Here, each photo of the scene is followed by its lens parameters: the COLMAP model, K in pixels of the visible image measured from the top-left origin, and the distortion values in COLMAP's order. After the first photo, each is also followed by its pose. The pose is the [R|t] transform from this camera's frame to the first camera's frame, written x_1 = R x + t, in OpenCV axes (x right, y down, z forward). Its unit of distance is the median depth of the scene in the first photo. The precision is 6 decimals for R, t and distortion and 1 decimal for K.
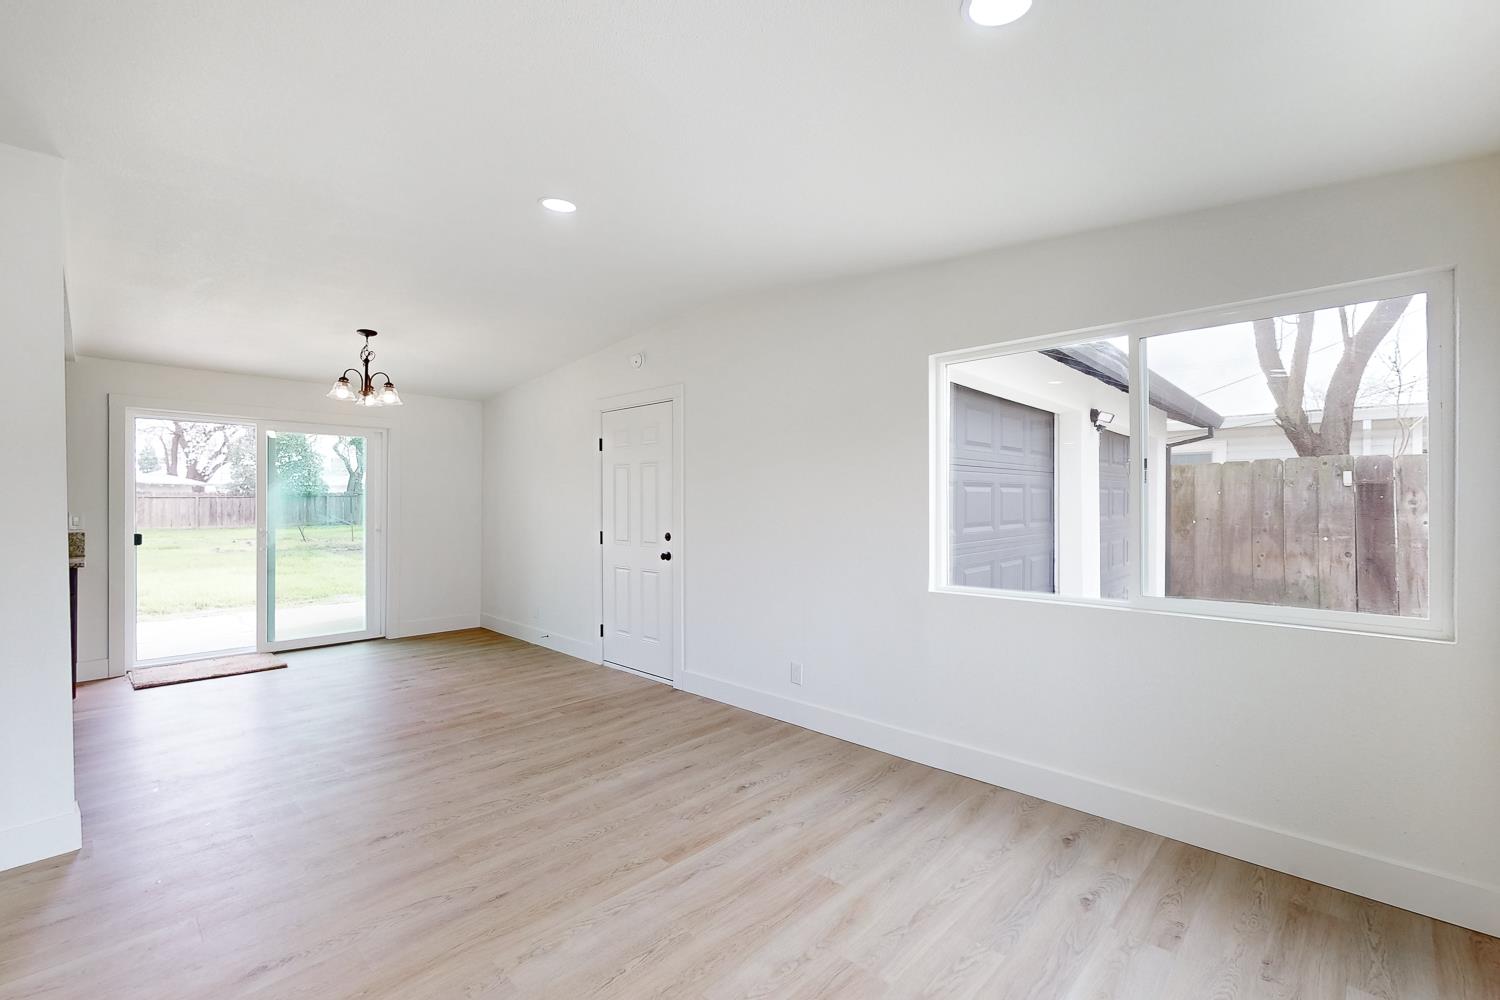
lens RADIAL K [[656.1, 0, 749.9], [0, 656.1, 496.9], [0, 0, 1]] dist [0.004030, -0.000614]
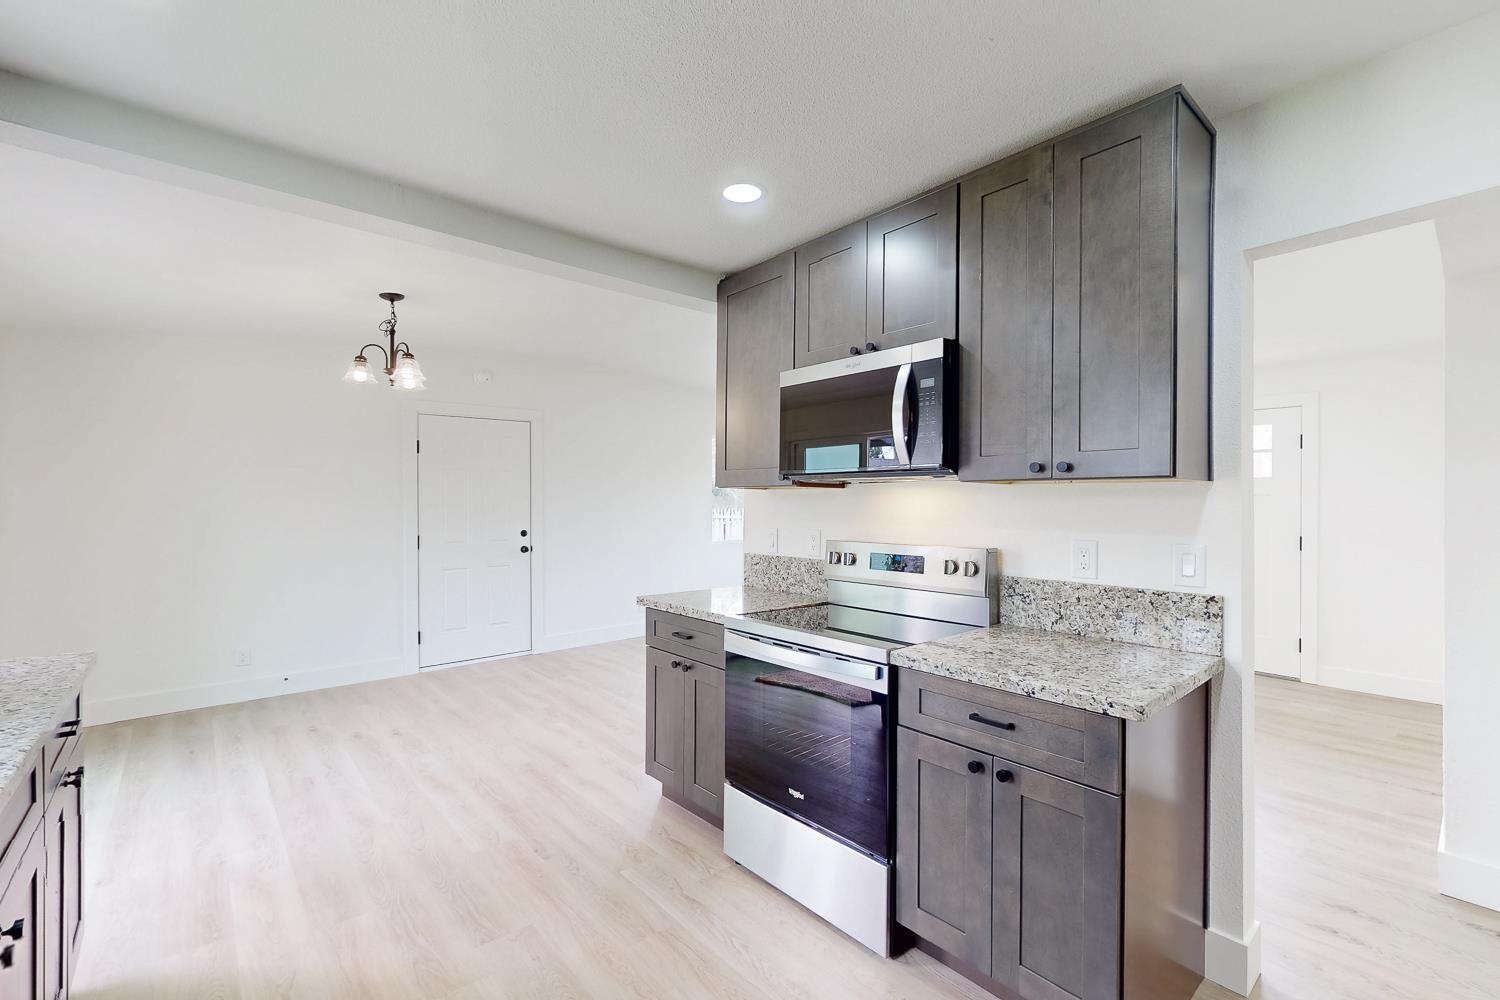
lens RADIAL K [[656.1, 0, 753.1], [0, 656.1, 499.5], [0, 0, 1]] dist [0.004030, -0.000614]
pose [[0.076924, -0.000554, 0.997037, -1.625874], [-0.002319, 0.999997, 0.000735, -0.004090], [-0.997034, -0.002369, 0.076922, 0.605046]]
